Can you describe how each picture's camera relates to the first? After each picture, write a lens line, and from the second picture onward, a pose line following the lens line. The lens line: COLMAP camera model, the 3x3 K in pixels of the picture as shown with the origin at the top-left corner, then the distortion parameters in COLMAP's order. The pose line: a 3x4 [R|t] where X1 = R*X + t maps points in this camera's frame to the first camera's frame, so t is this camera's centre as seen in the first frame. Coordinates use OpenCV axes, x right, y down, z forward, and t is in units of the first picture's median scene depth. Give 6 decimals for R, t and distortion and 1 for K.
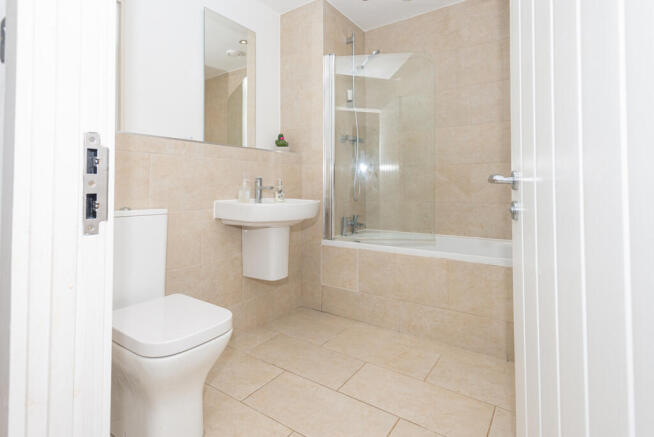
lens RADIAL K [[318.8, 0, 328.5], [0, 318.8, 182.4], [0, 0, 1]] dist [0.004235, -0.000029]
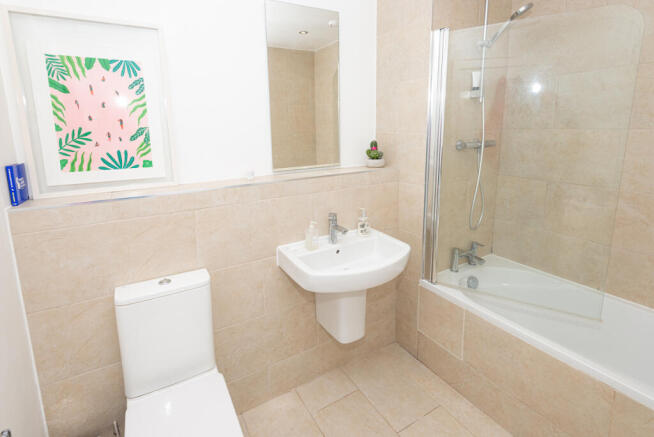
lens RADIAL K [[318.8, 0, 328.5], [0, 318.8, 182.4], [0, 0, 1]] dist [0.004235, -0.000029]
pose [[0.907886, 0.063725, -0.414345, 0.086589], [0.010273, 0.984700, 0.173954, -0.198899], [0.419091, -0.162187, 0.893341, 0.240470]]
